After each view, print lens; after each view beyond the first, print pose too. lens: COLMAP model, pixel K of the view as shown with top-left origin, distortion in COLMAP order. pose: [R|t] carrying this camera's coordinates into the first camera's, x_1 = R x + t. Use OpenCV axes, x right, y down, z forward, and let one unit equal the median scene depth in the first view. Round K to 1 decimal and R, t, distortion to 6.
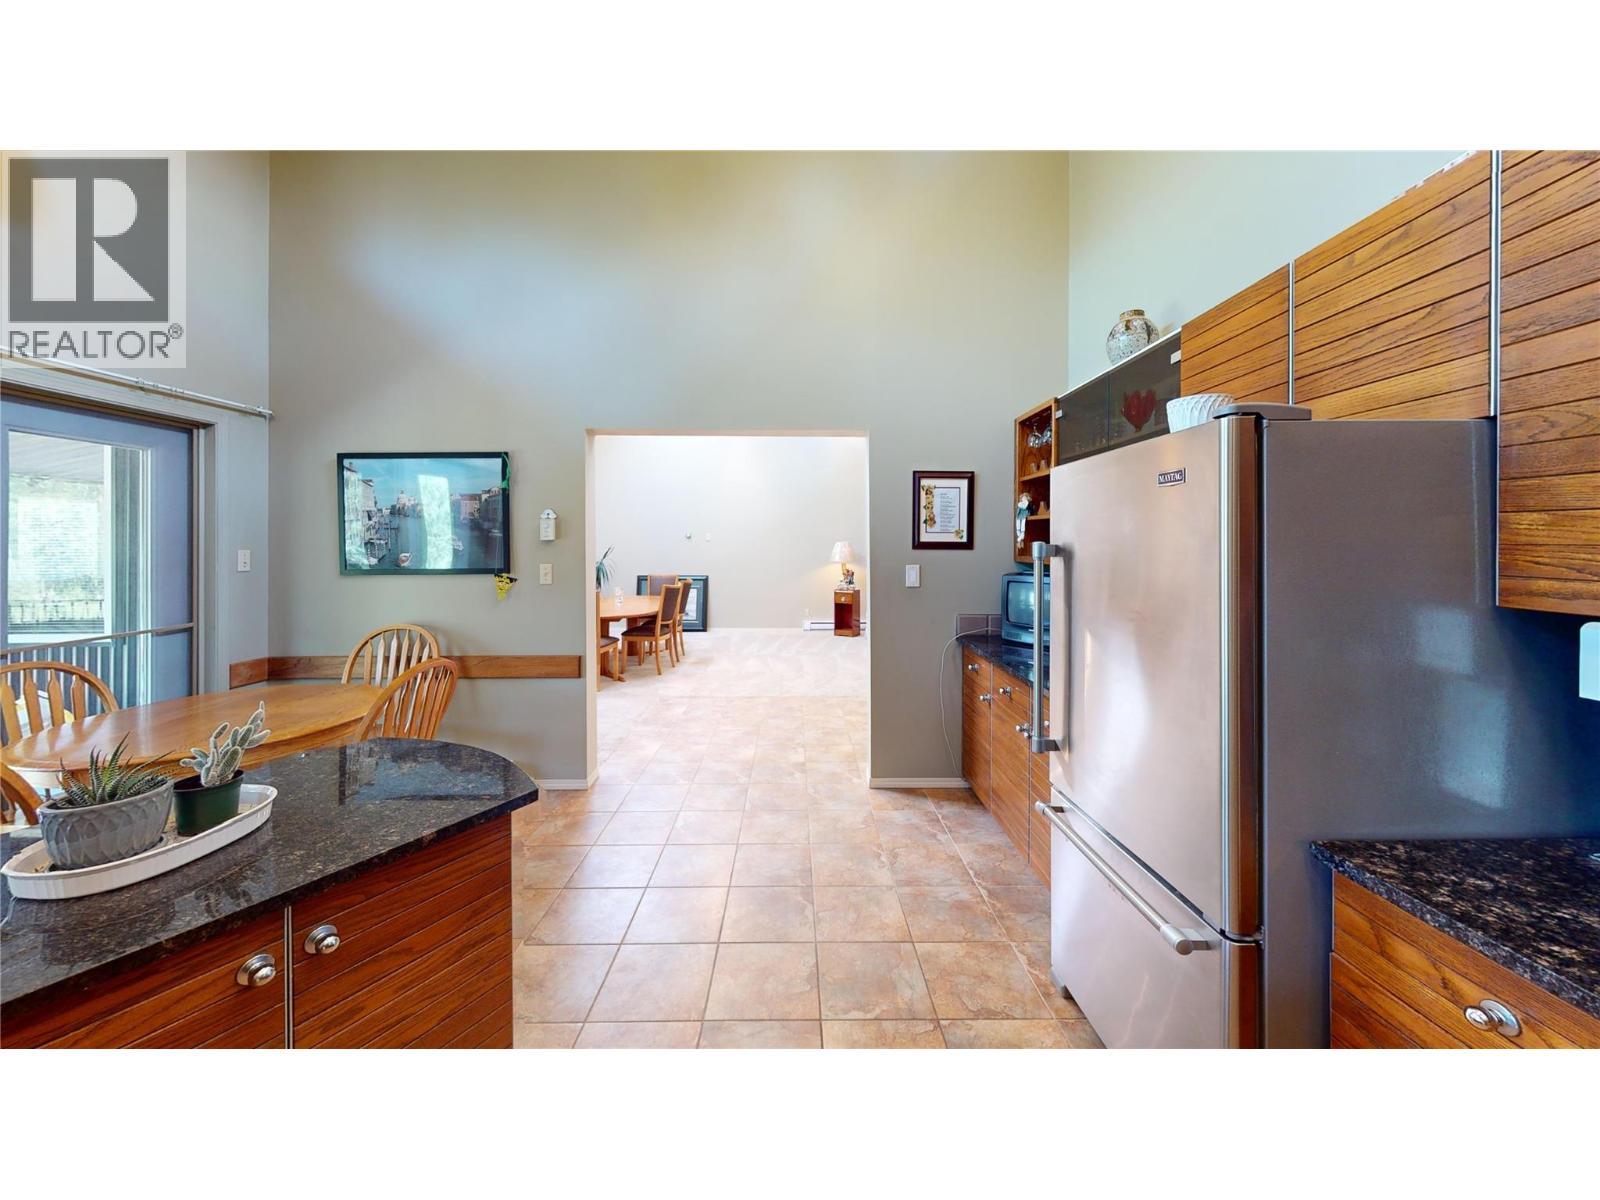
lens RADIAL K [[587.5, 0, 799.4], [0, 587.5, 607.5], [0, 0, 1]] dist [0.002386, 0.000055]
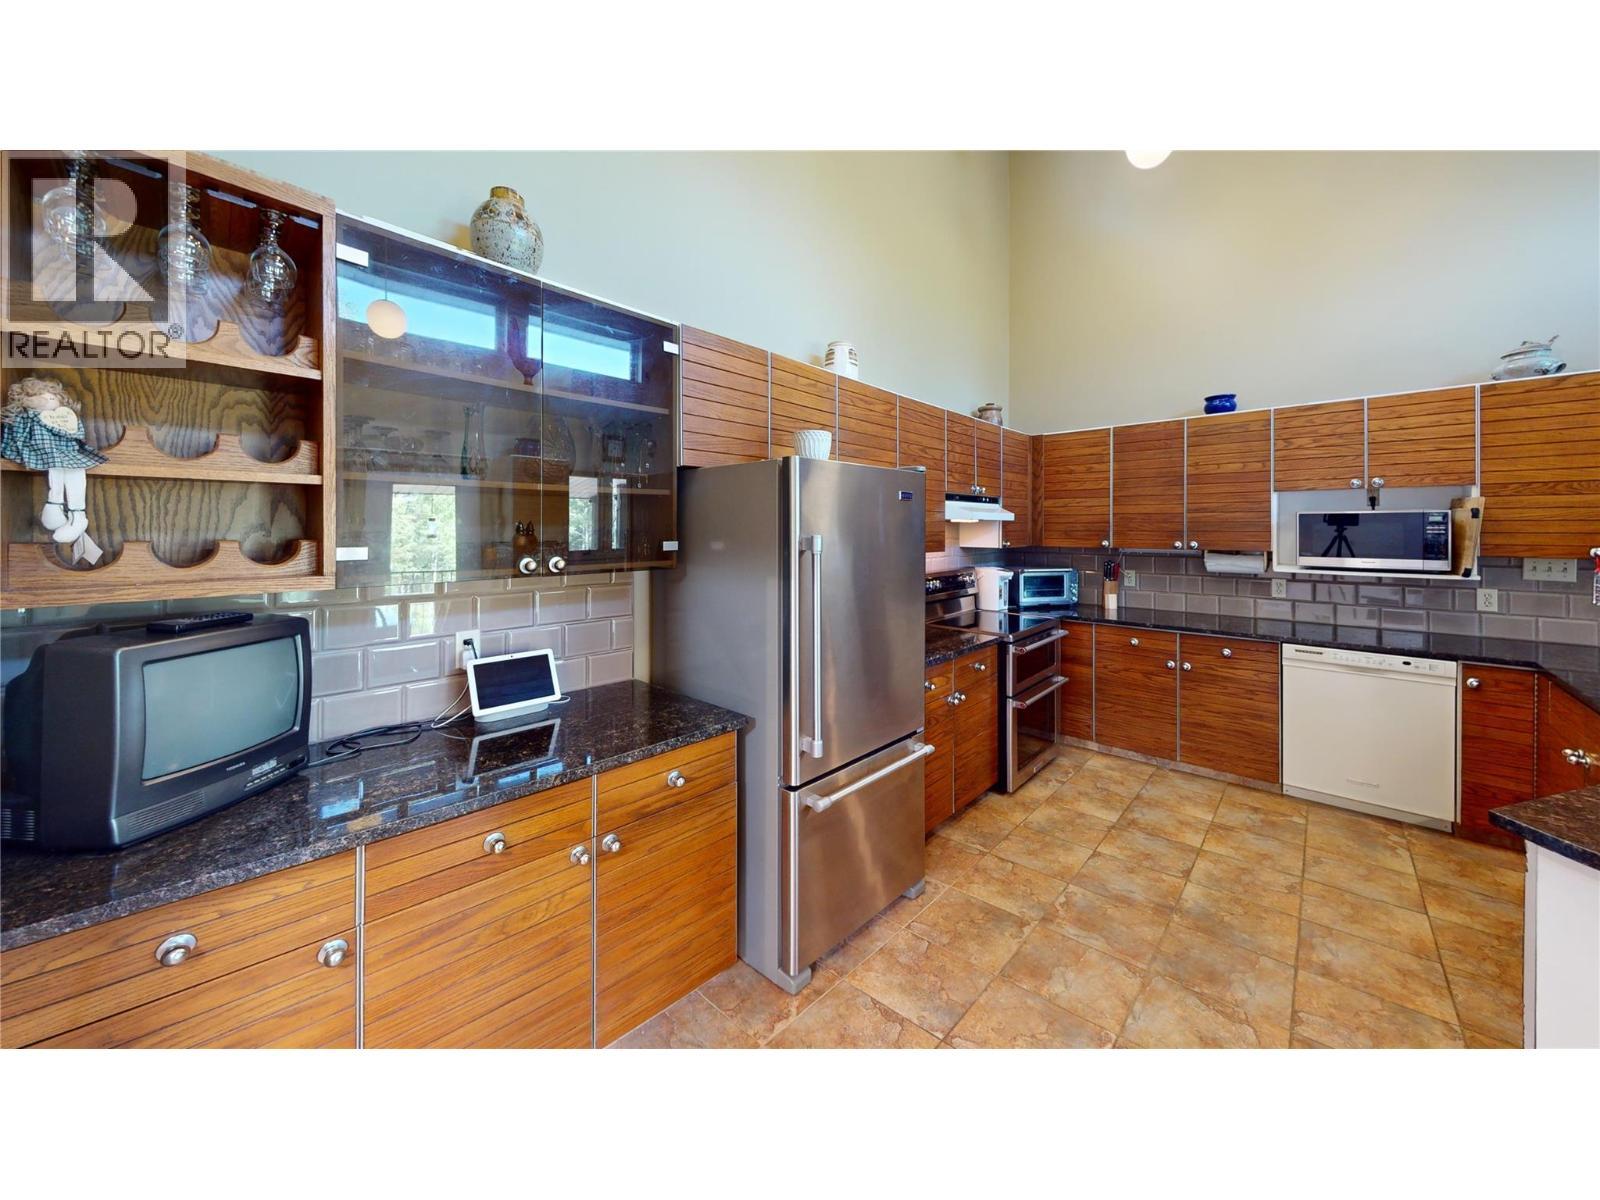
lens RADIAL K [[587.5, 0, 800.5], [0, 587.5, 608.0], [0, 0, 1]] dist [0.002386, 0.000055]
pose [[-0.736886, -0.097000, 0.669022, -0.117772], [0.069665, 0.973487, 0.217875, -0.114369], [-0.672418, 0.207157, -0.710591, 0.942524]]
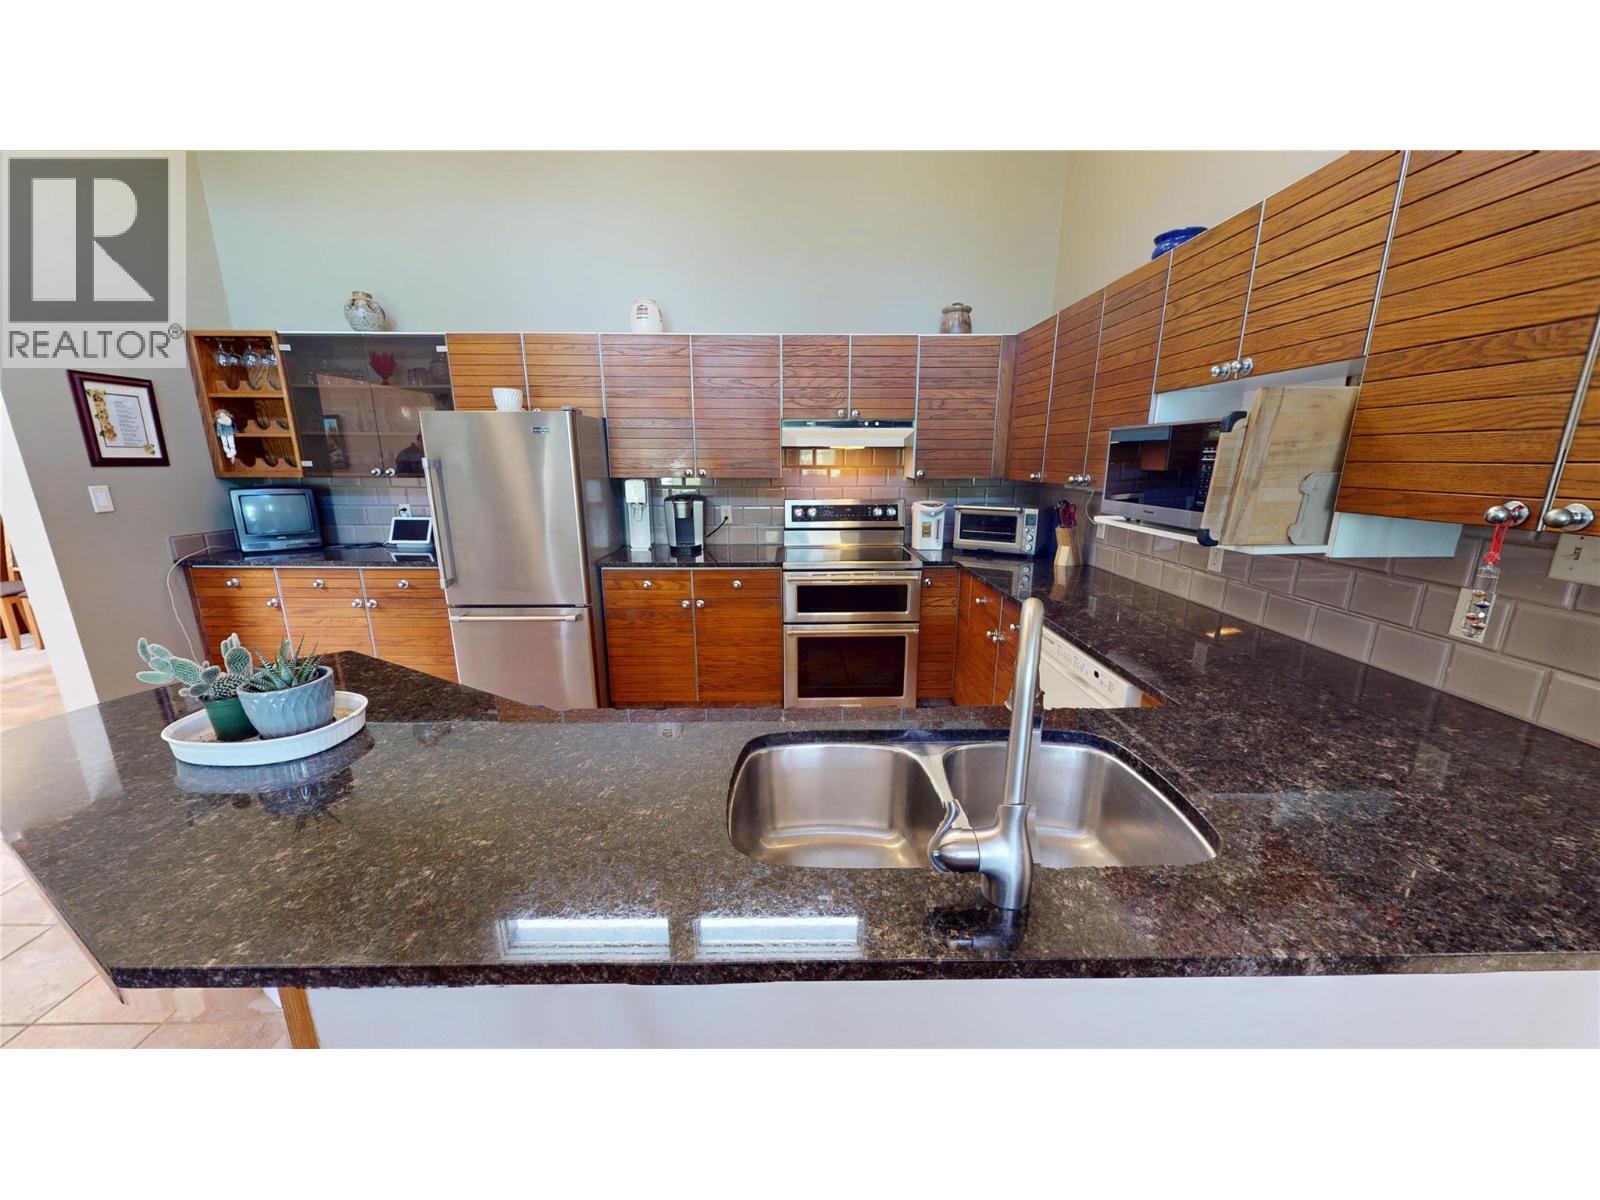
lens RADIAL K [[587.5, 0, 798.5], [0, 587.5, 602.6], [0, 0, 1]] dist [0.002386, 0.000055]
pose [[-0.005805, -0.246133, 0.969219, -0.692202], [0.108932, 0.963311, 0.245285, -0.009353], [-0.994032, 0.107003, 0.021219, -0.000961]]
